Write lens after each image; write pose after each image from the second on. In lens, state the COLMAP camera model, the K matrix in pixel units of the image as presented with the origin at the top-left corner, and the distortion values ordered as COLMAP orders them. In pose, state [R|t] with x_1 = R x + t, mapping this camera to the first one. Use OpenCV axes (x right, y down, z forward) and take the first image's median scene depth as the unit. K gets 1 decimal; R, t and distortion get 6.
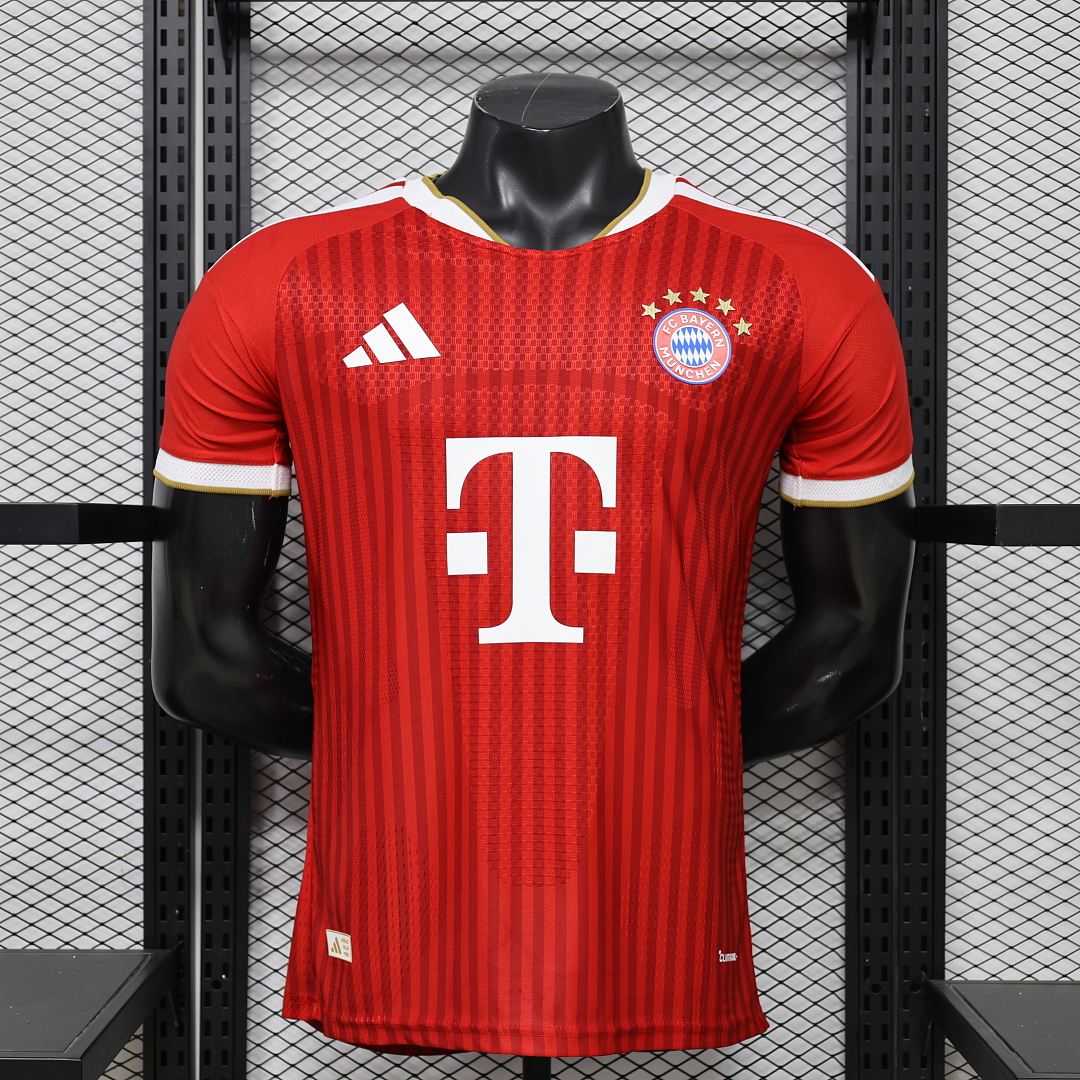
lens RADIAL K [[2526.5, 0, 539.9], [0, 2526.5, 579.0], [0, 0, 1]] dist [0.053792, -0.220175]
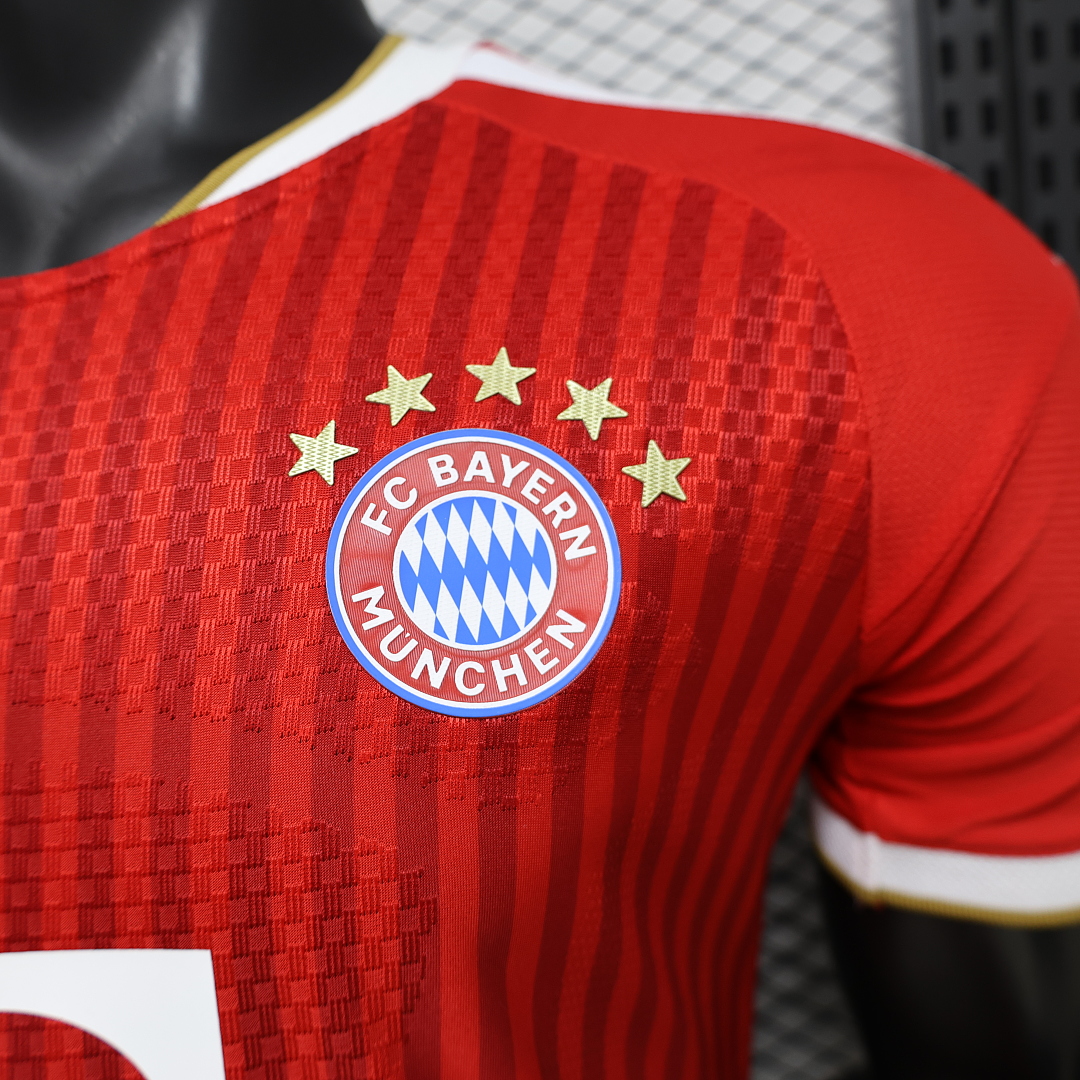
lens RADIAL K [[1224.6, 0, 540.0], [0, 1224.6, 540.0], [0, 0, 1]] dist [0.010102, 0.016077]
pose [[0.990695, -0.085961, -0.105515, 0.081163], [0.093873, 0.992944, 0.072455, -0.103739], [0.098542, -0.081685, 0.991775, 0.862987]]
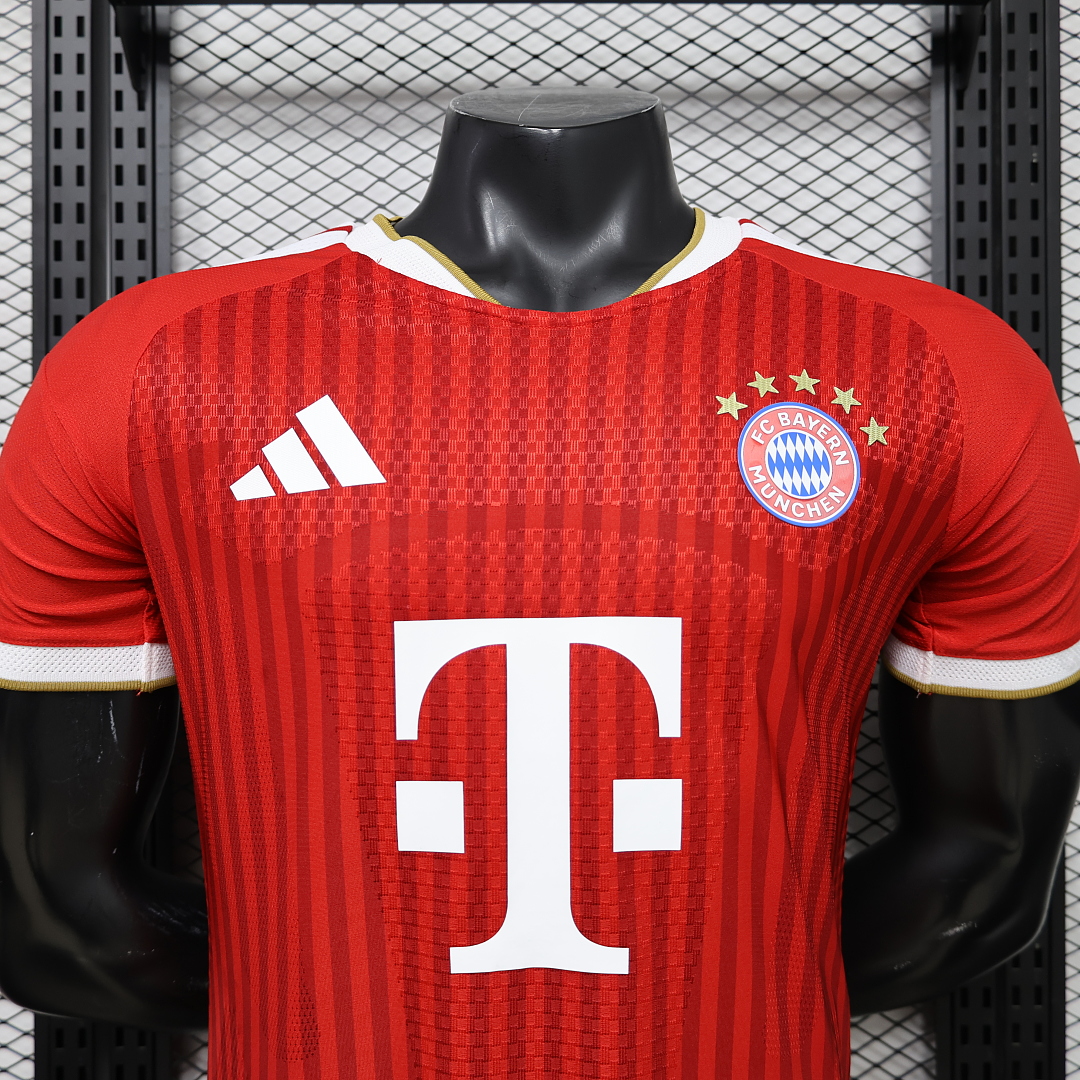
lens RADIAL K [[1315.8, 0, 540.0], [0, 1315.8, 540.0], [0, 0, 1]] dist [-0.016862, 0.026449]
pose [[0.999917, -0.004540, 0.012023, -0.006354], [0.004728, 0.999867, -0.015608, -0.068542], [-0.011951, 0.015664, 0.999806, 0.678874]]
